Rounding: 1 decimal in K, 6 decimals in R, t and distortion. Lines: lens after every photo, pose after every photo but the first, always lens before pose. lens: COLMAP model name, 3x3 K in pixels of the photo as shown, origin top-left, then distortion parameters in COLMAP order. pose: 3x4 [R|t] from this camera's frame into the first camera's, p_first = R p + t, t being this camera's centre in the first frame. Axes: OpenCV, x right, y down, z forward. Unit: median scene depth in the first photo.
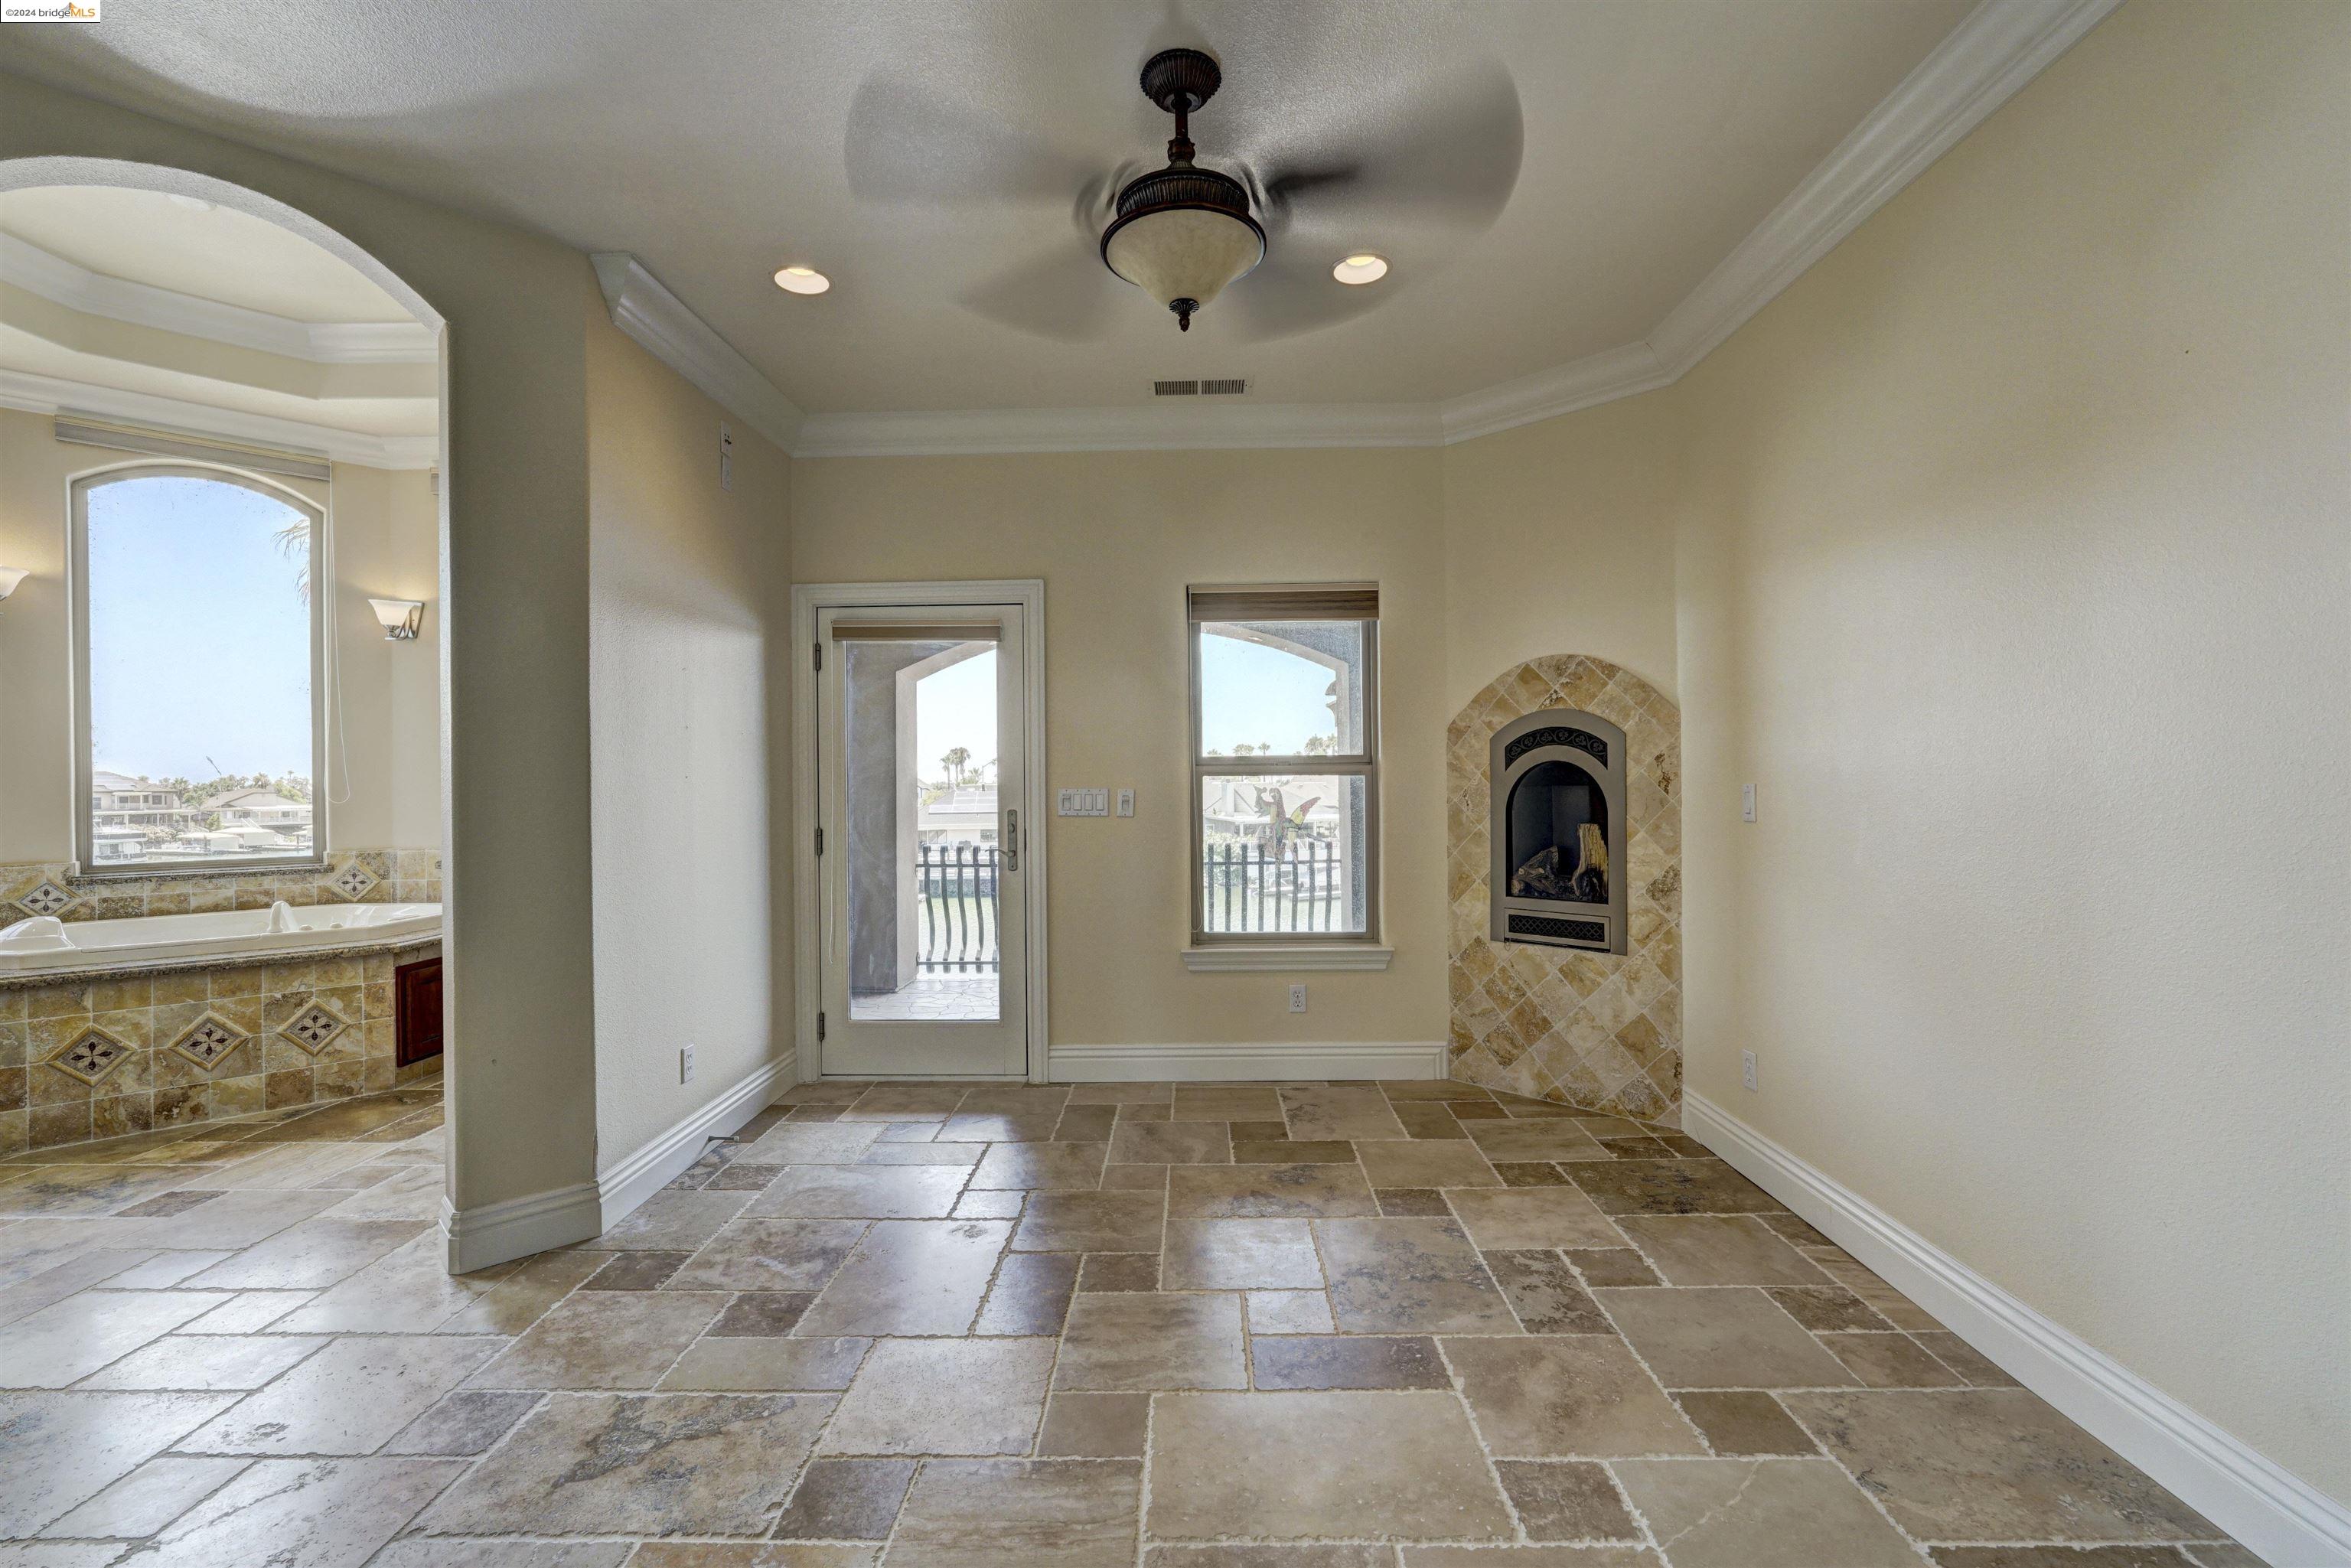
lens RADIAL K [[1022.4, 0, 1175.4], [0, 1022.4, 788.2], [0, 0, 1]] dist [-0.018253, 0.009959]
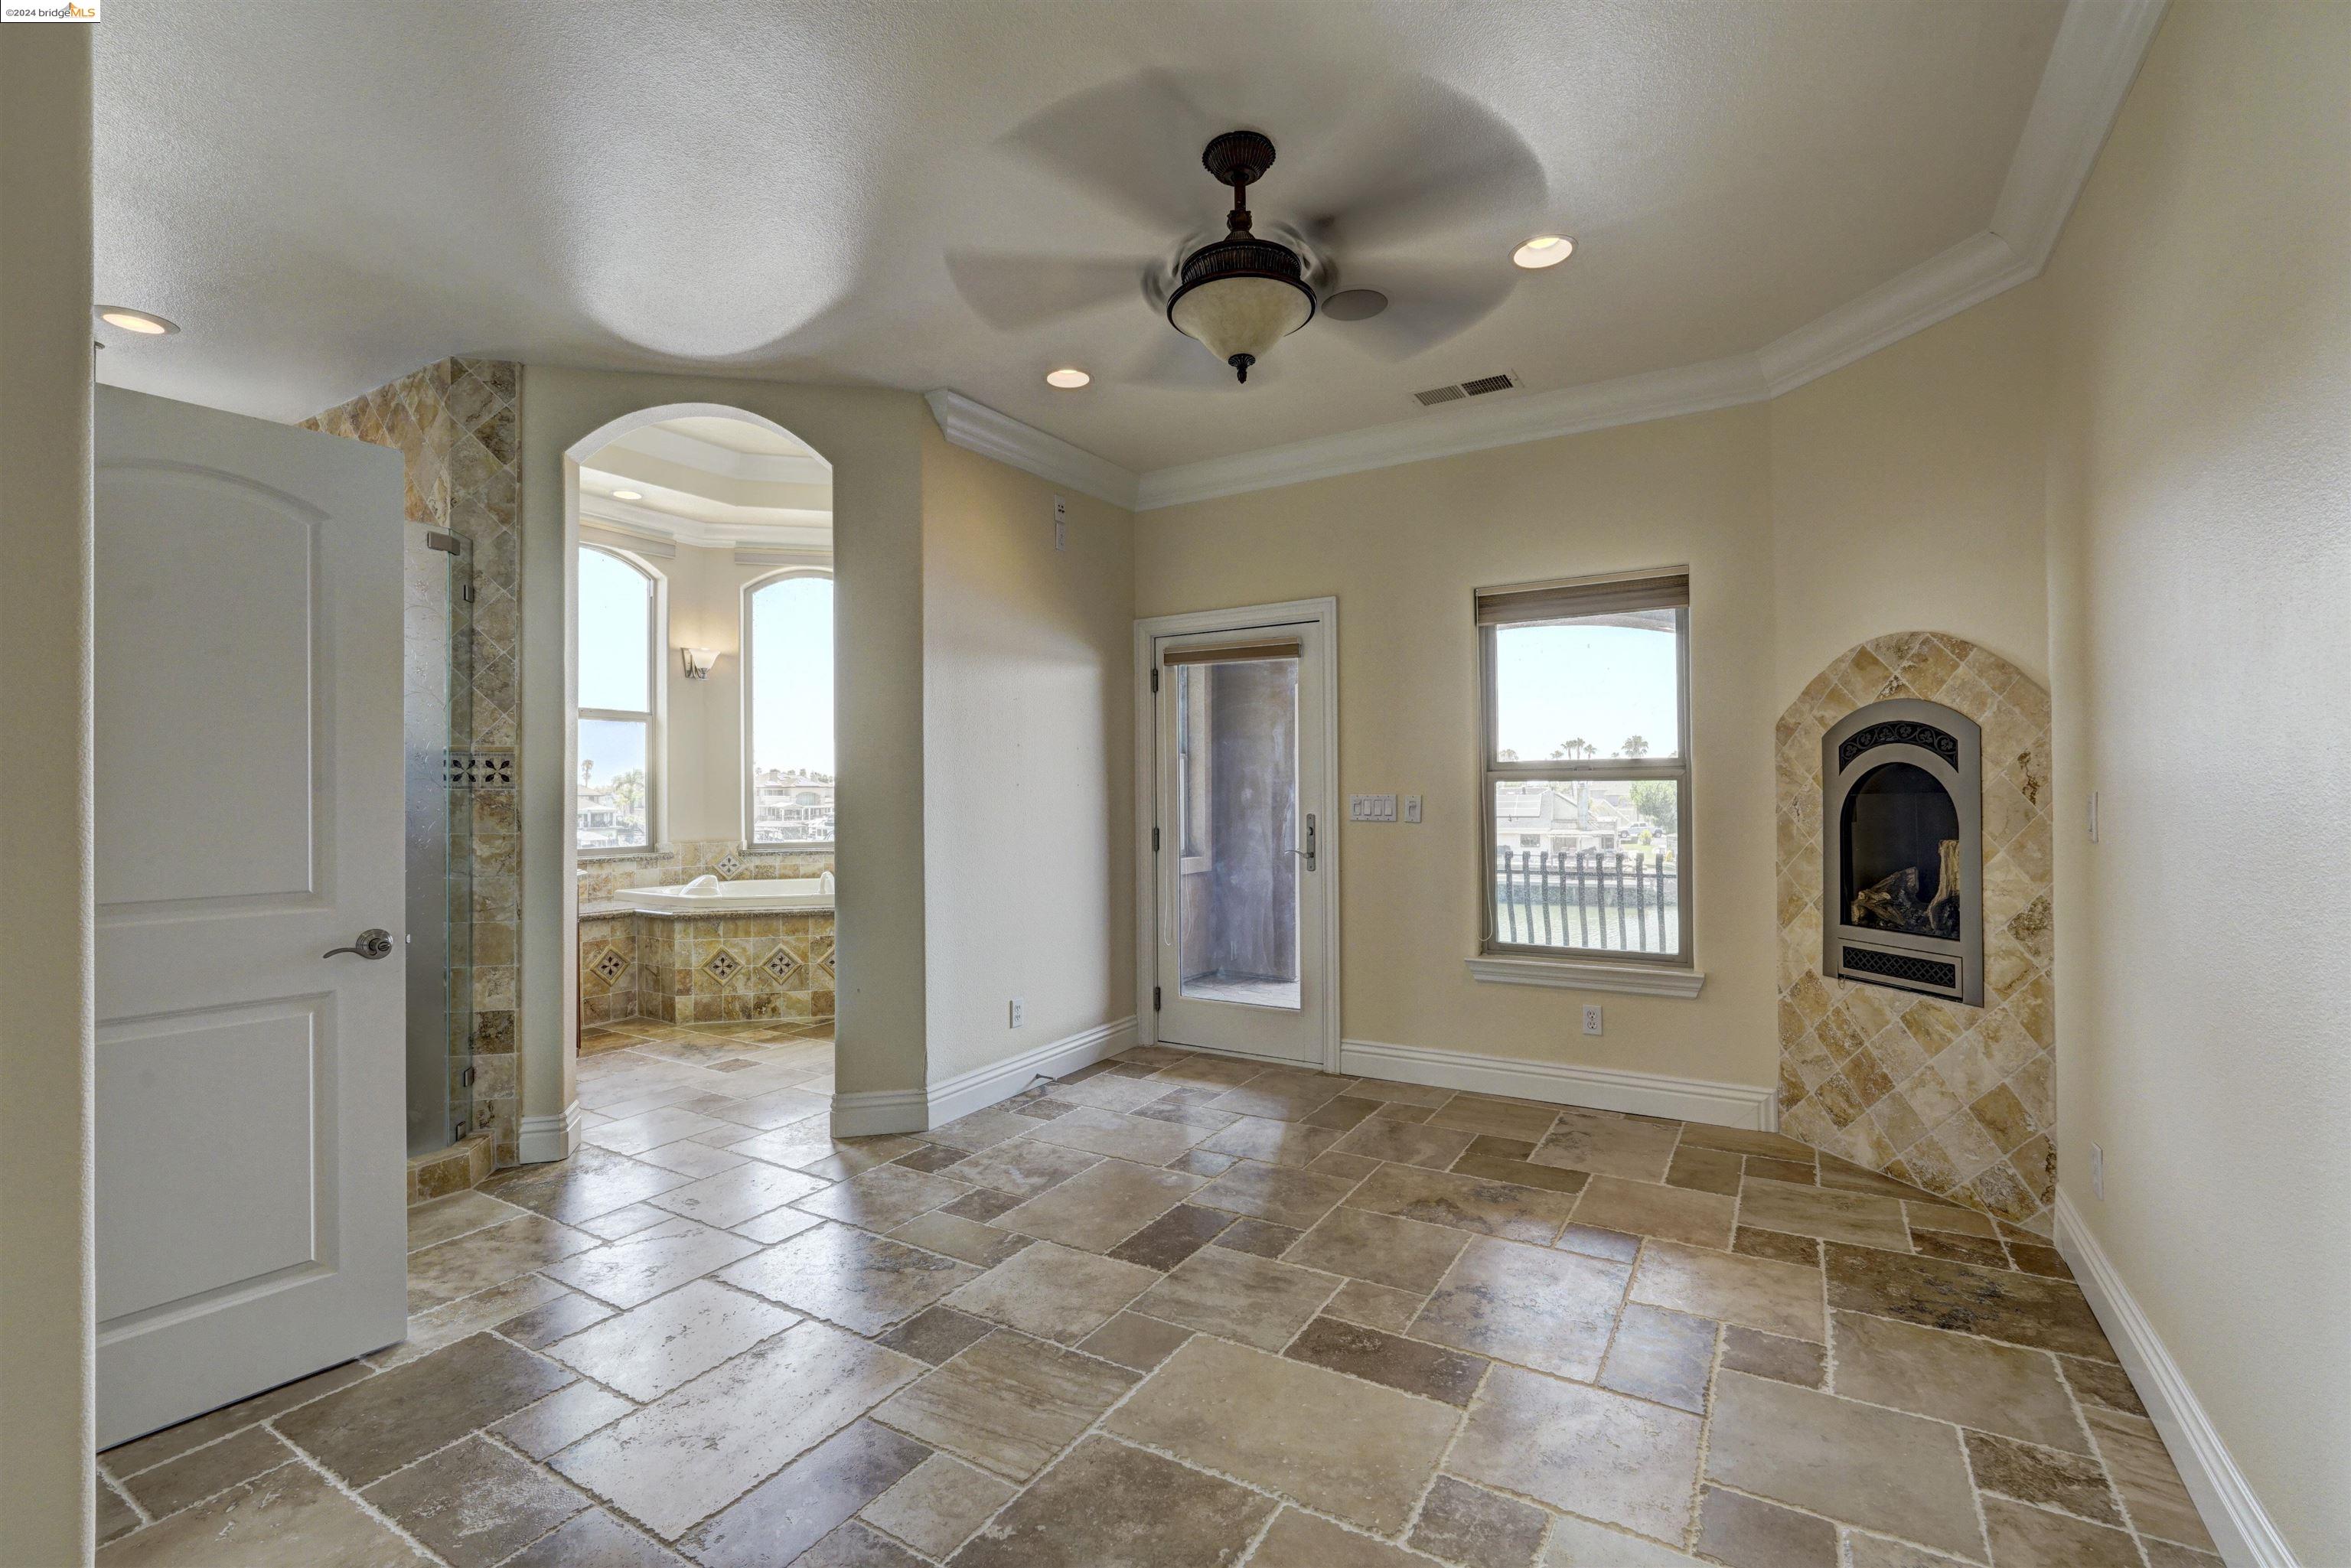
lens RADIAL K [[1022.4, 0, 1175.4], [0, 1022.4, 788.2], [0, 0, 1]] dist [-0.018253, 0.009959]
pose [[0.866859, -0.000132, -0.498553, 0.284911], [-0.000971, 0.999998, -0.001952, -0.004023], [0.498552, 0.002176, 0.866857, 0.003235]]
